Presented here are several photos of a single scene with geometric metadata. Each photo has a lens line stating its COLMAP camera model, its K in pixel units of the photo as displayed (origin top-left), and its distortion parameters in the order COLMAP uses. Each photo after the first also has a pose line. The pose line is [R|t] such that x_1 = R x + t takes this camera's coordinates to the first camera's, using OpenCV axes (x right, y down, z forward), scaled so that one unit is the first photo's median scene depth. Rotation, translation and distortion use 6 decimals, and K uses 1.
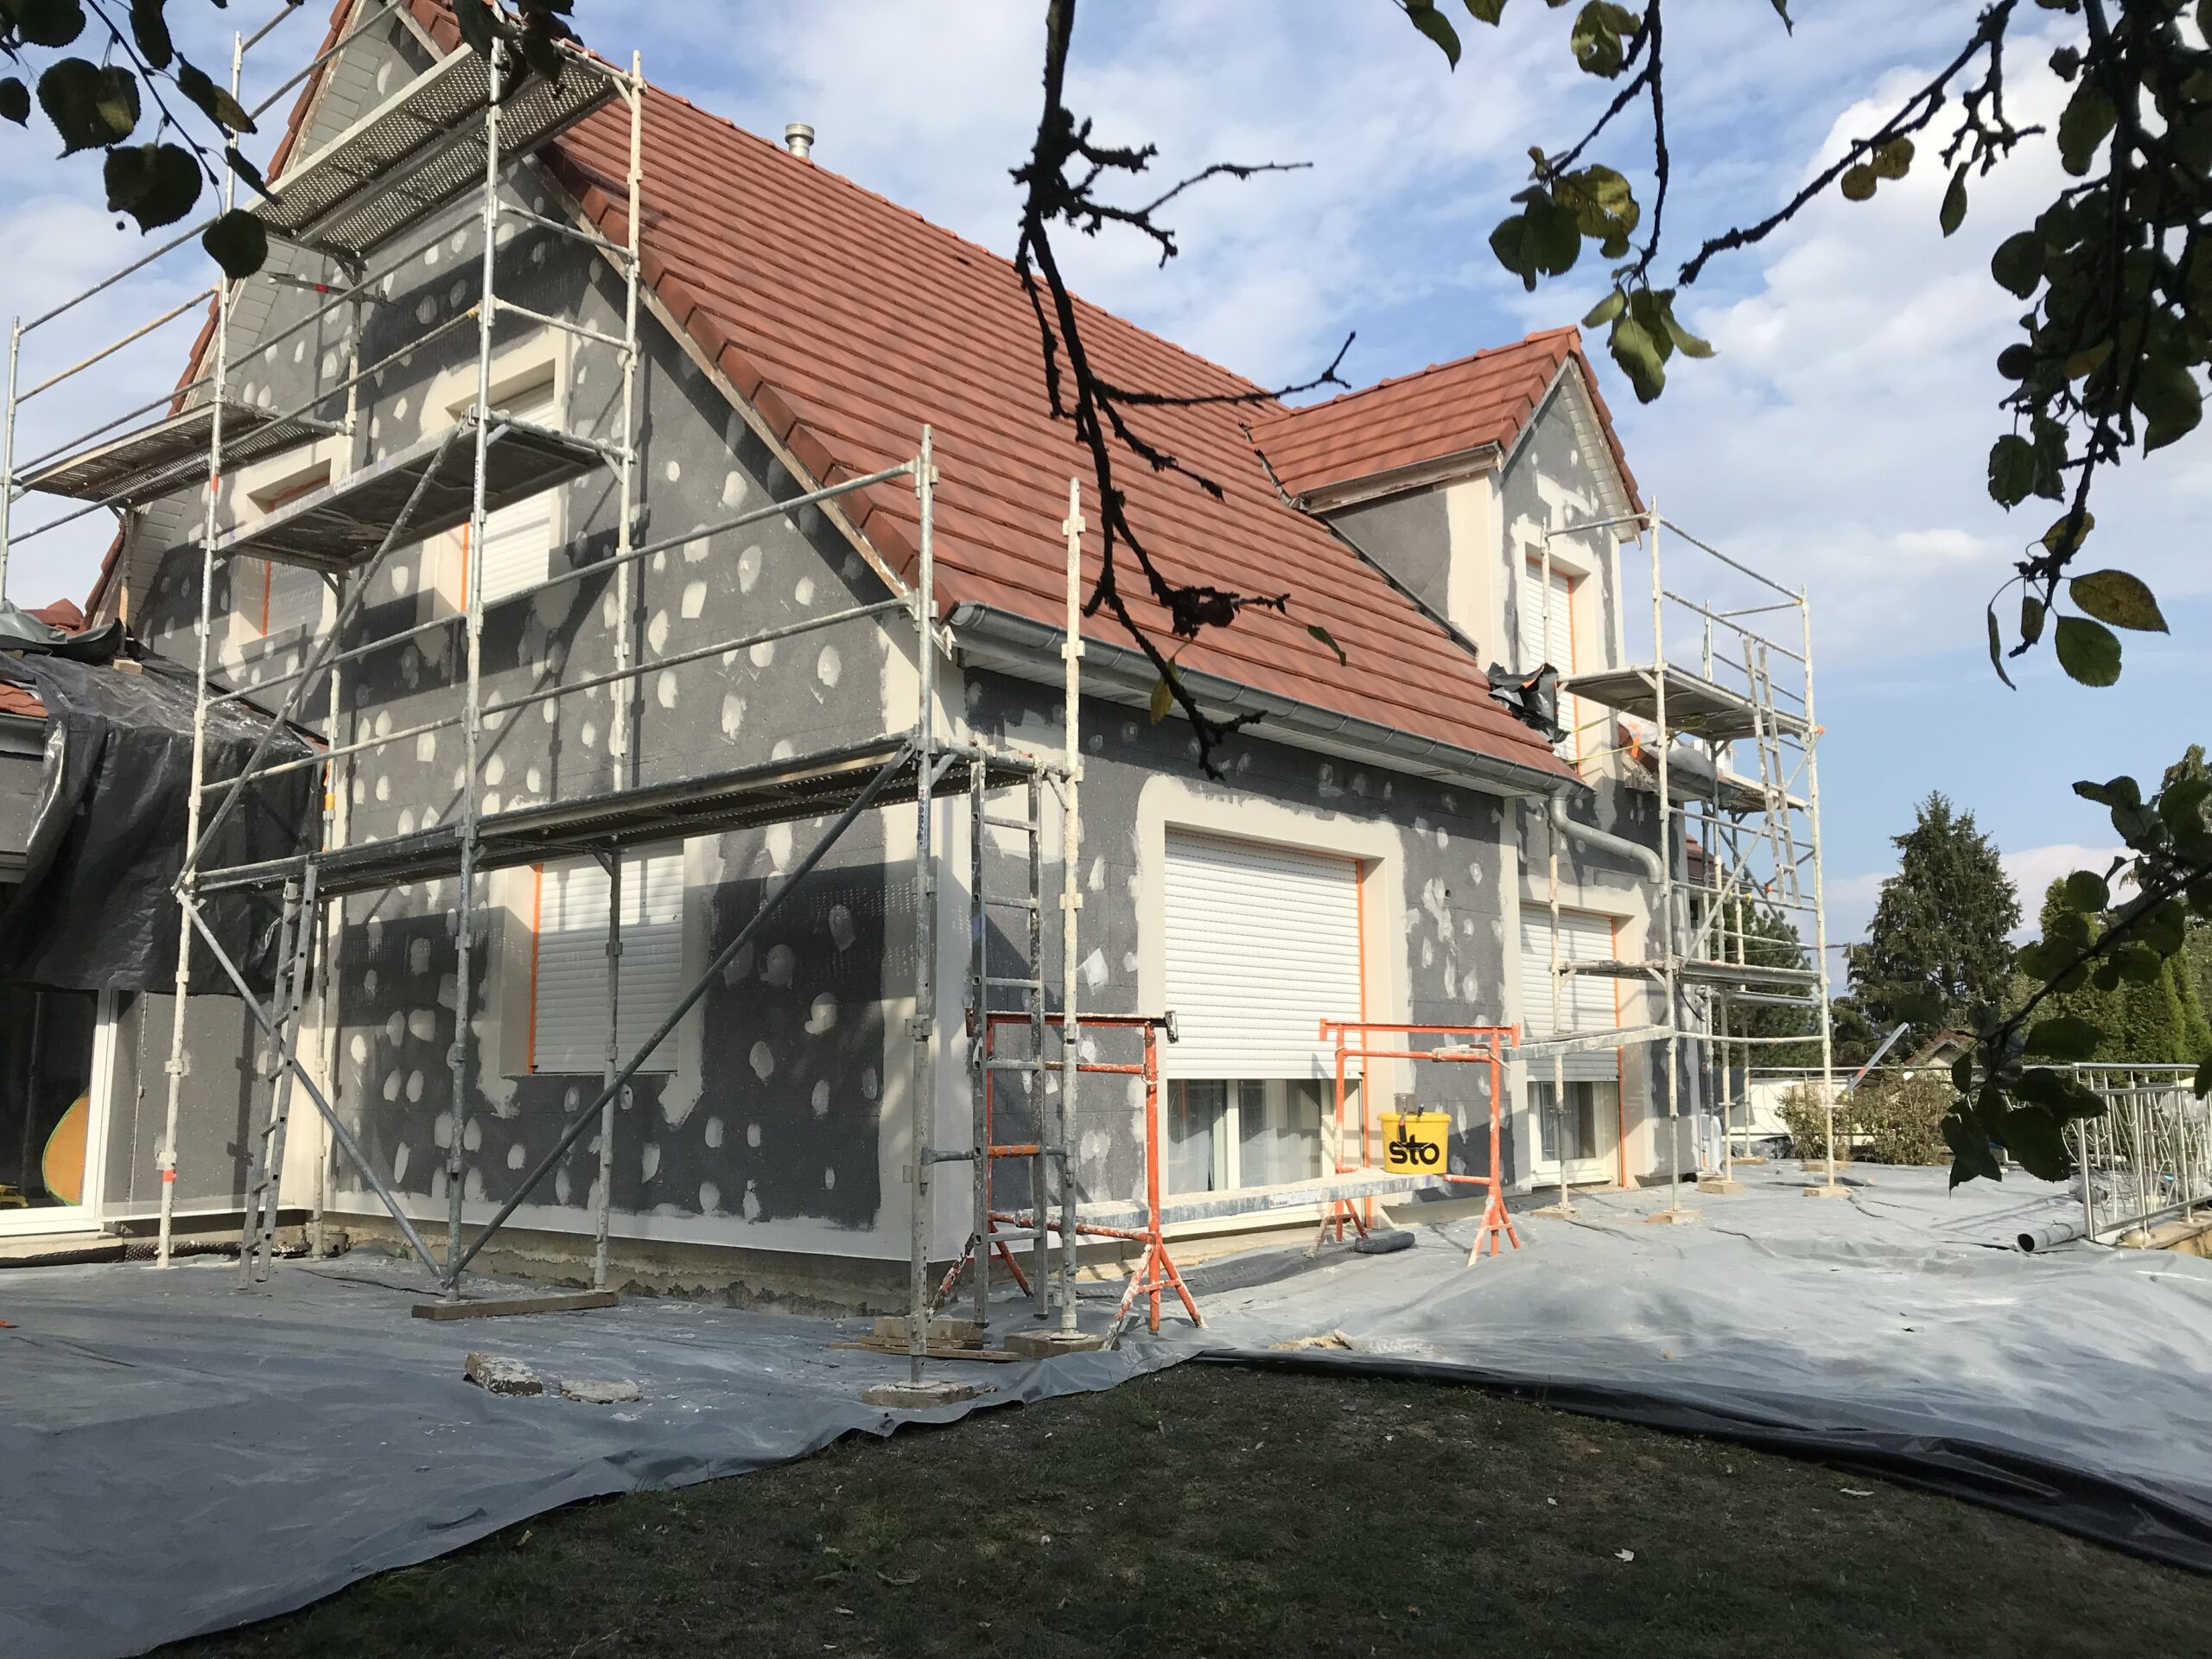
lens RADIAL K [[1787.8, 0, 1106.0], [0, 1787.8, 829.5], [0, 0, 1]] dist [0.002315, -0.000265]
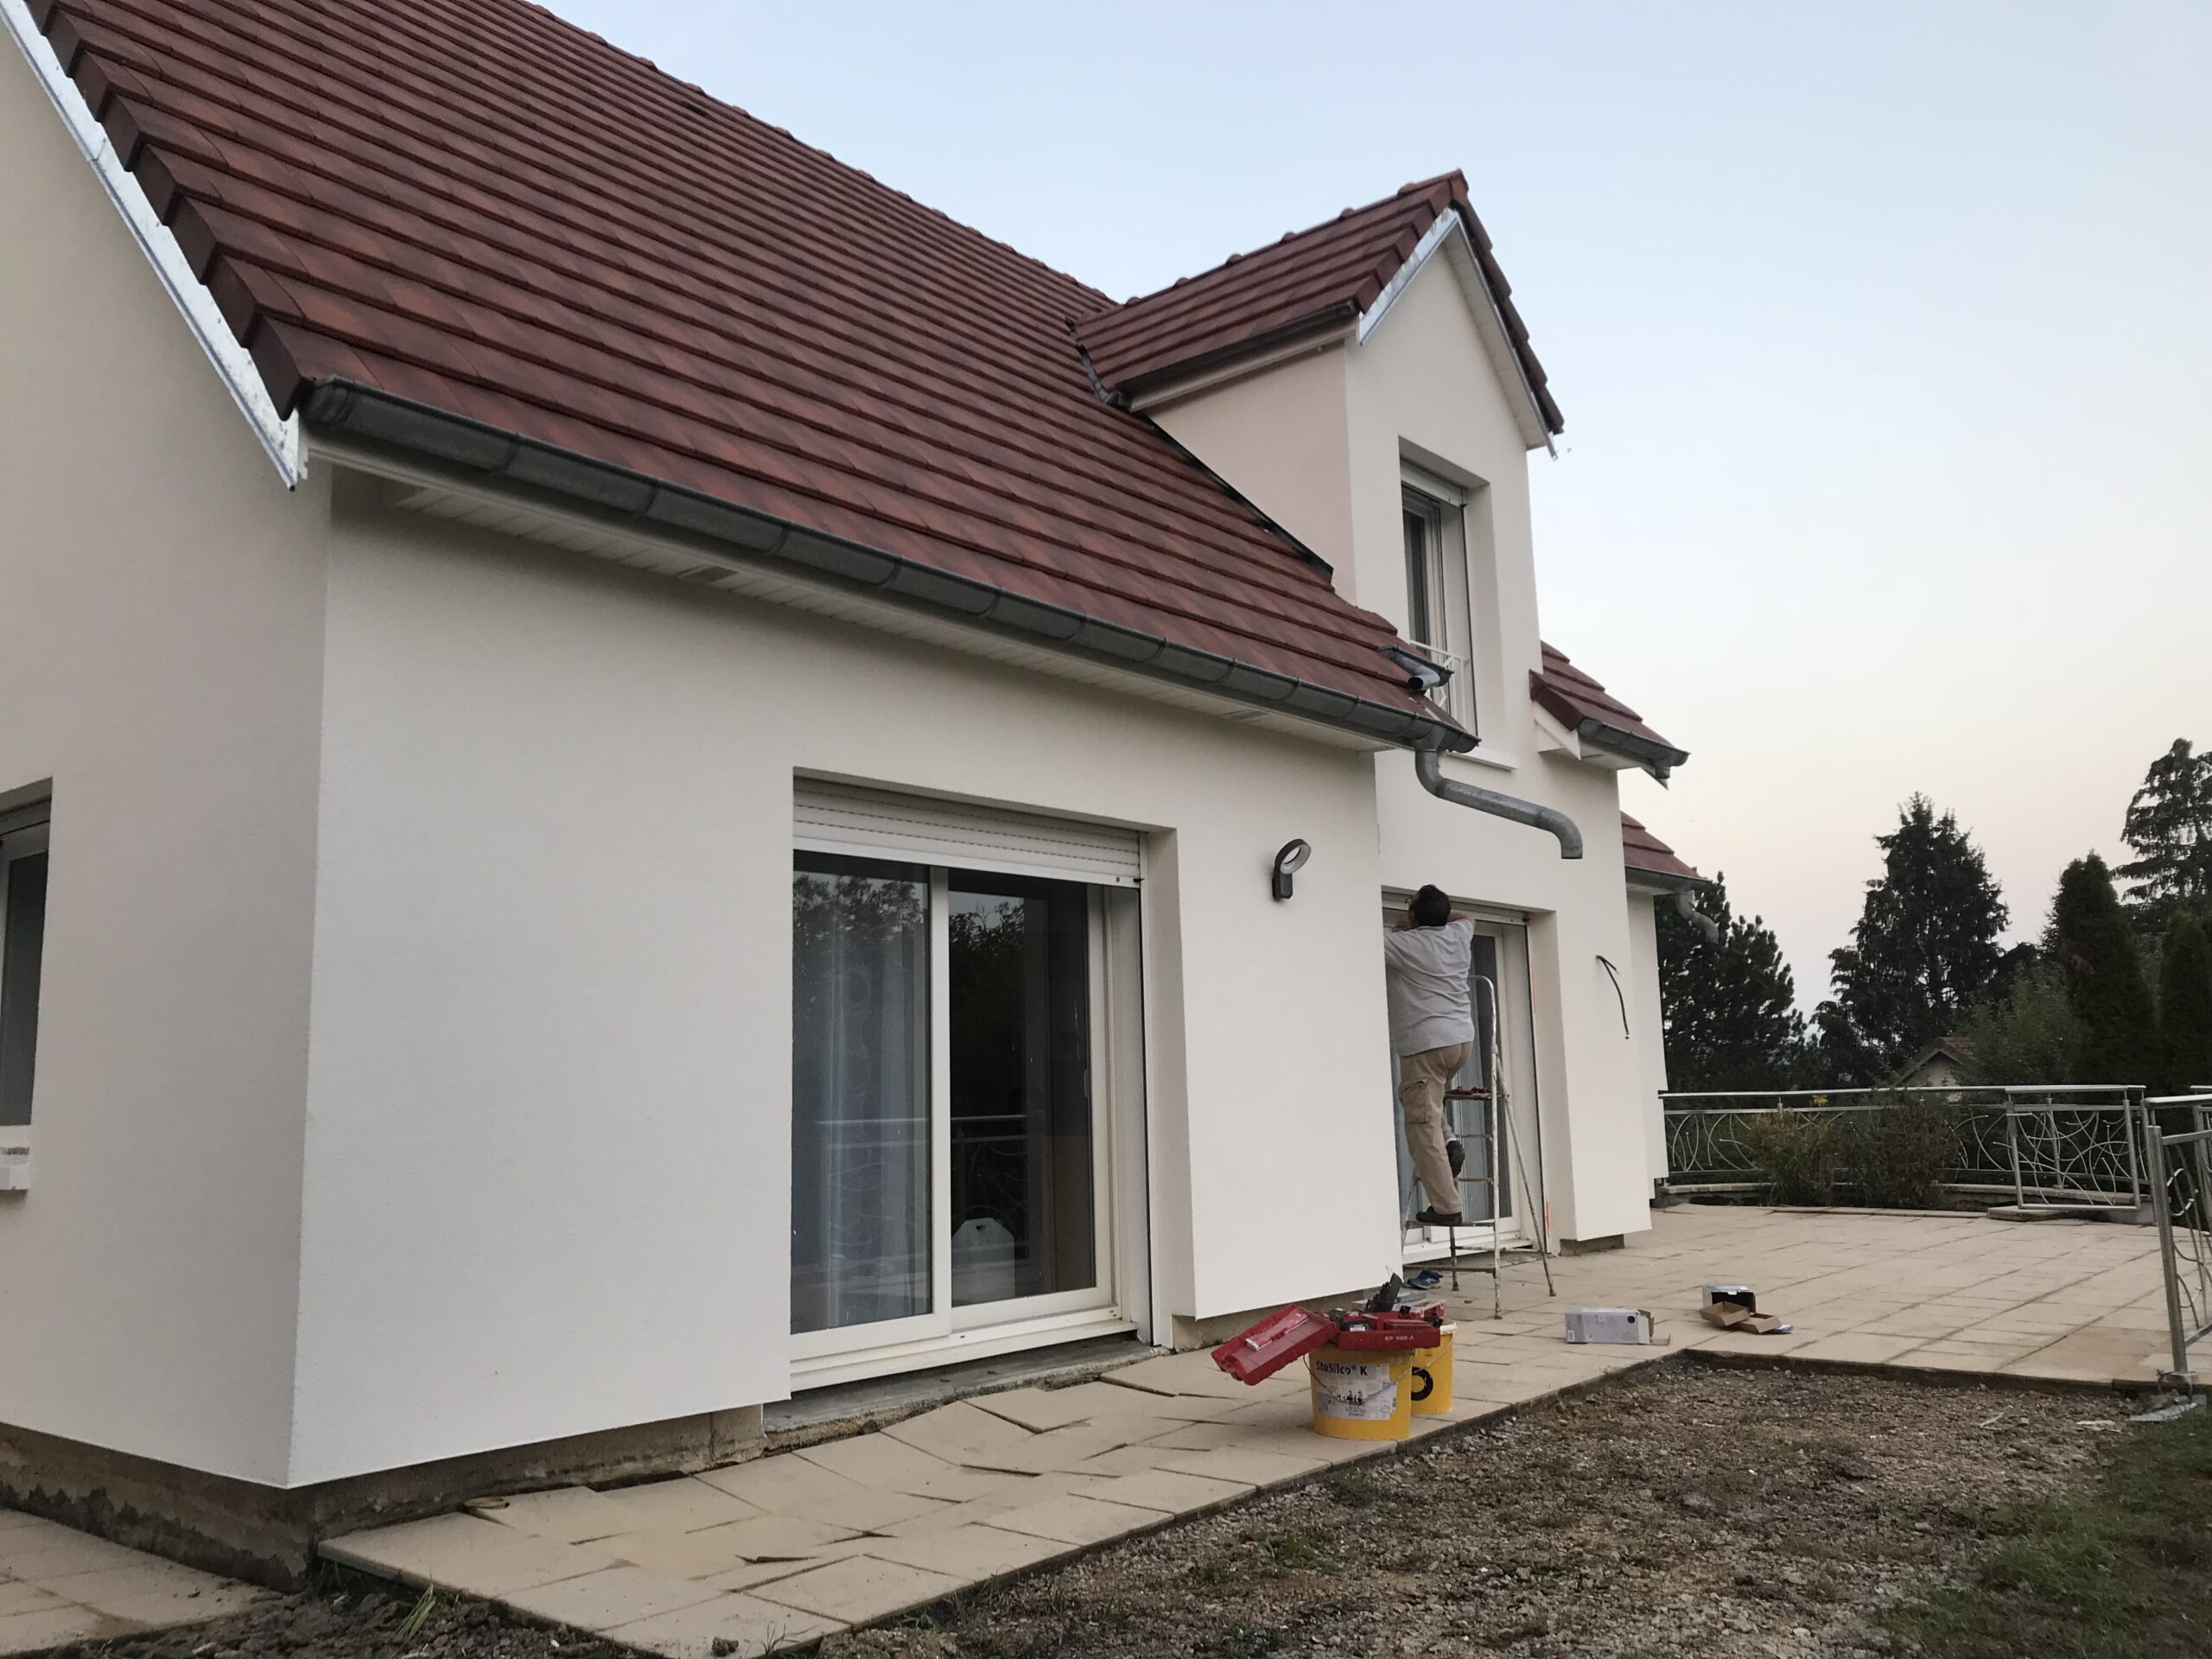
lens RADIAL K [[1787.8, 0, 1106.0], [0, 1787.8, 829.5], [0, 0, 1]] dist [0.002315, -0.000265]
pose [[0.999721, -0.021896, 0.008870, 0.125333], [0.022020, 0.999658, -0.014081, 0.027102], [-0.008558, 0.014273, 0.999862, 0.285381]]
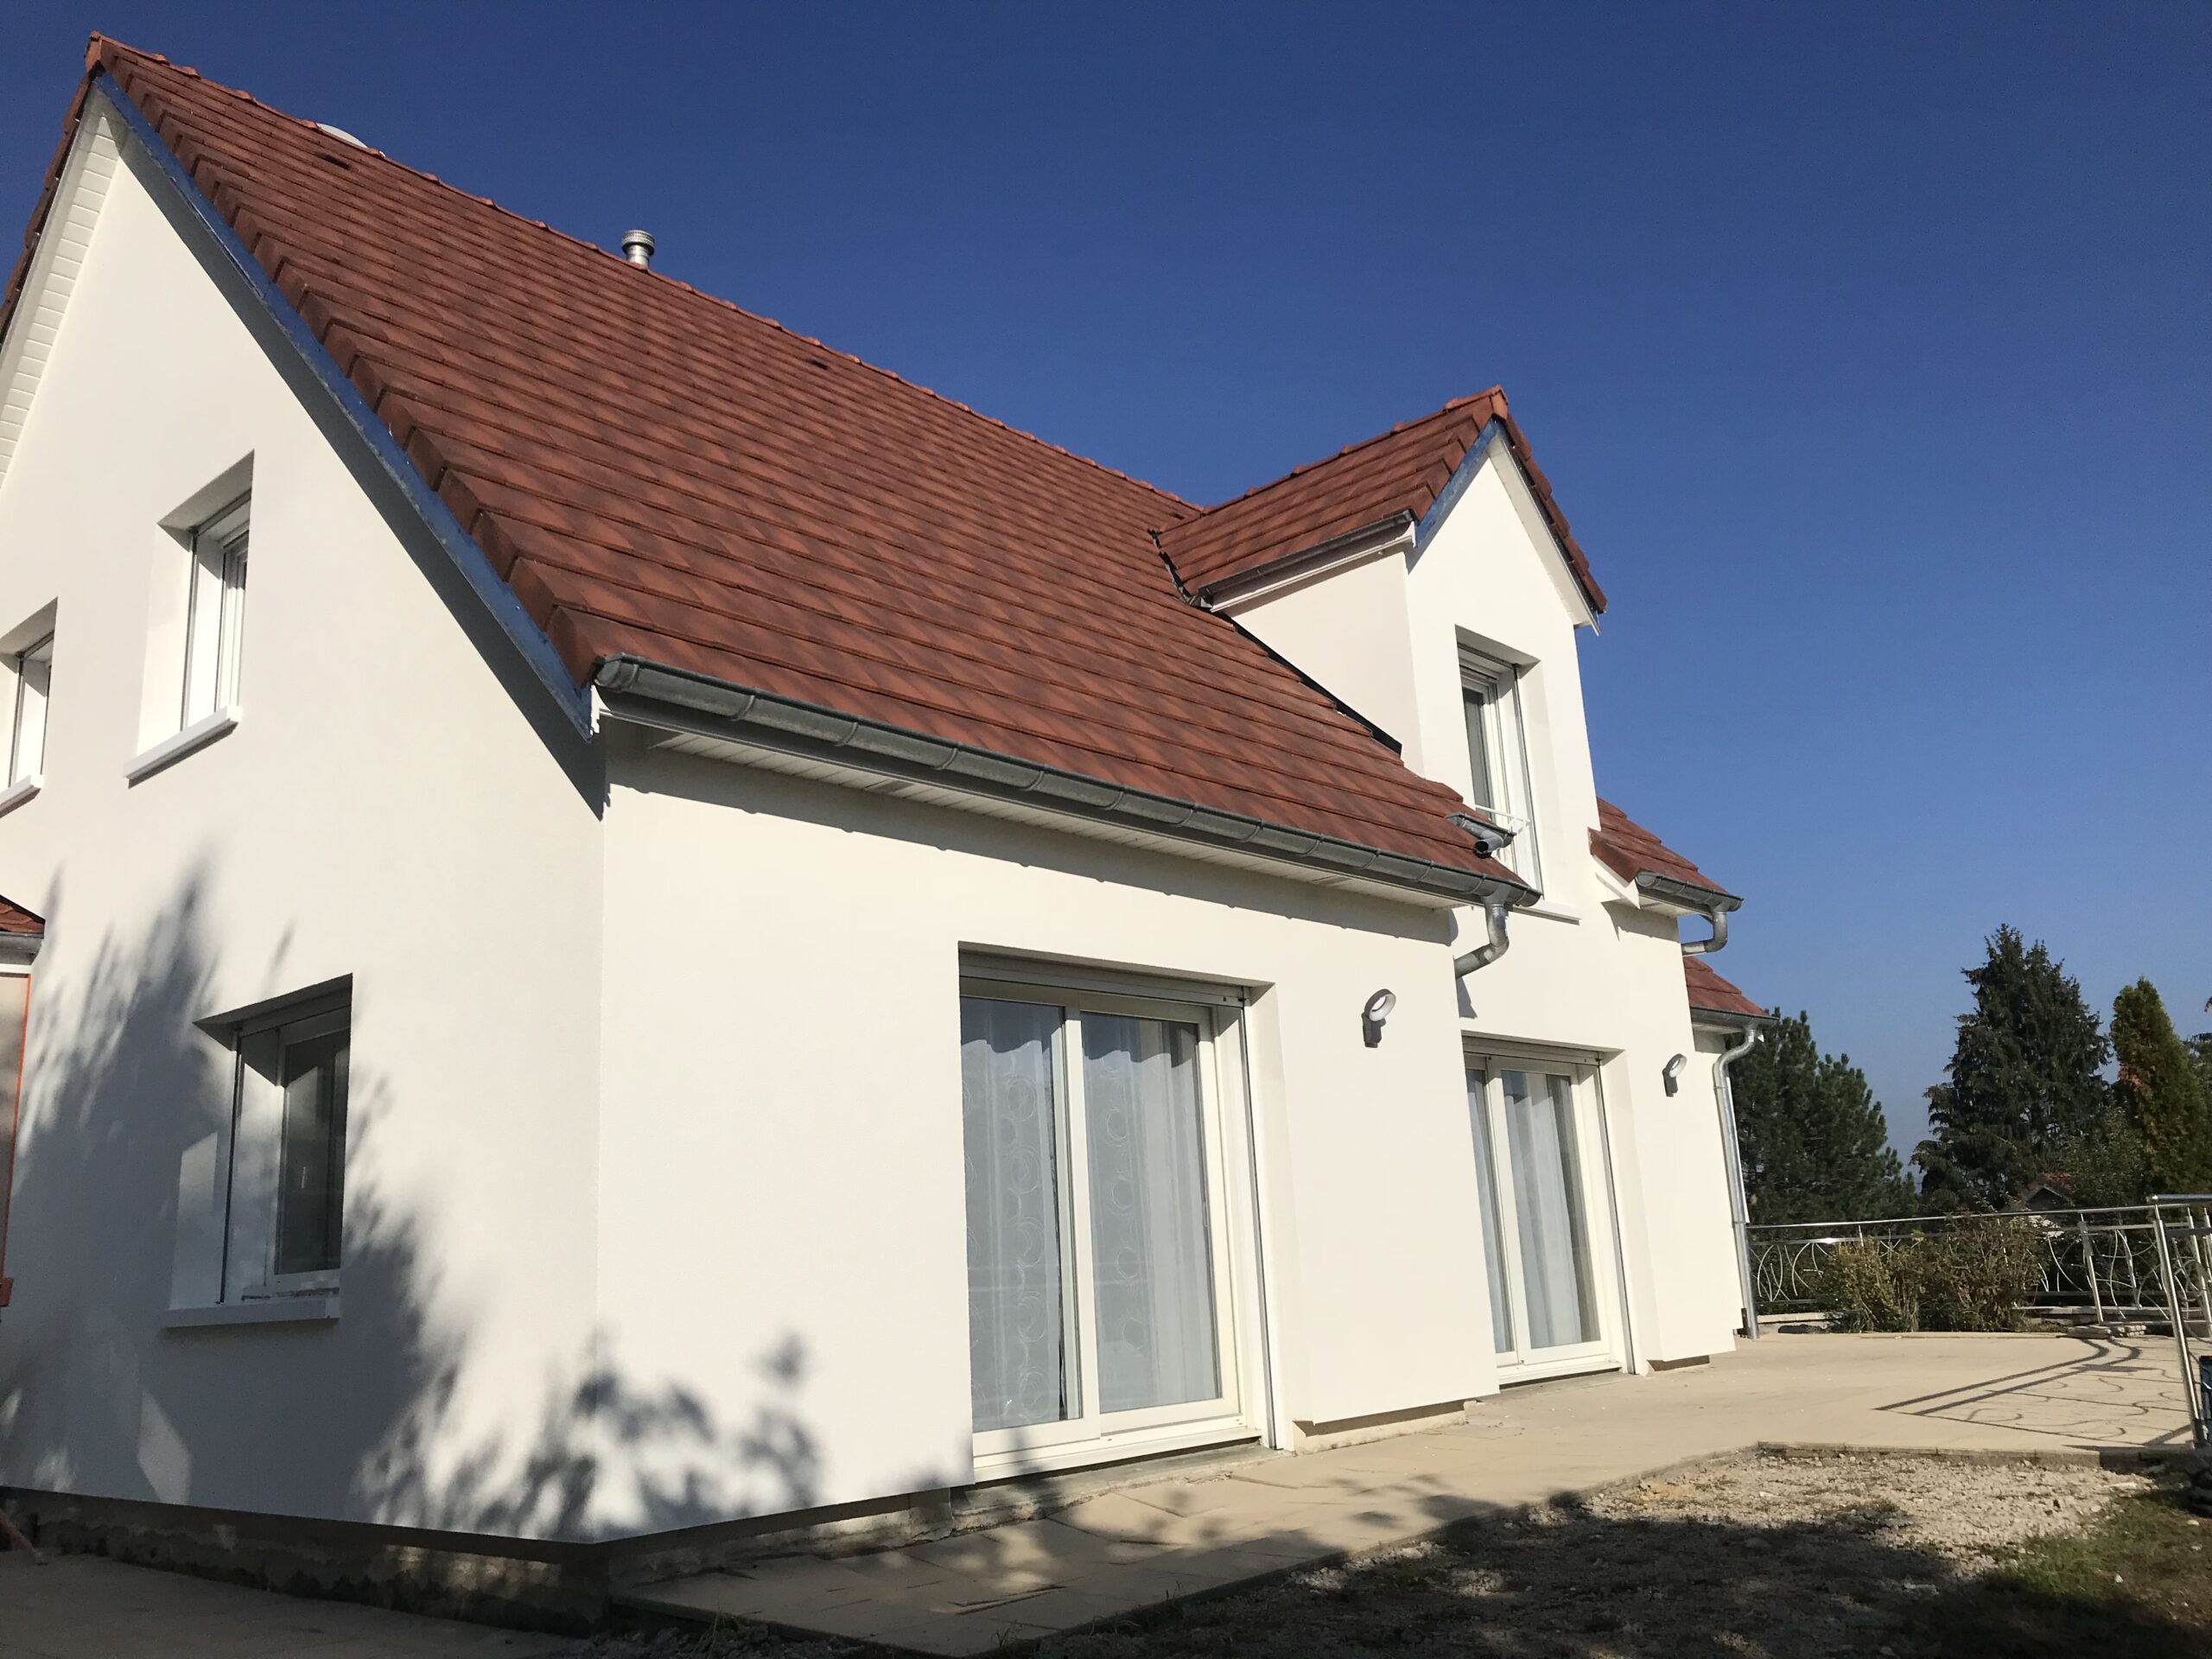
lens RADIAL K [[1792.7, 0, 1108.1], [0, 1792.7, 806.5], [0, 0, 1]] dist [0.007508, 0.005251]
pose [[0.997982, -0.058037, -0.025770, 0.108220], [0.054626, 0.991554, -0.117632, 0.028999], [0.032379, 0.115987, 0.992723, 0.170554]]
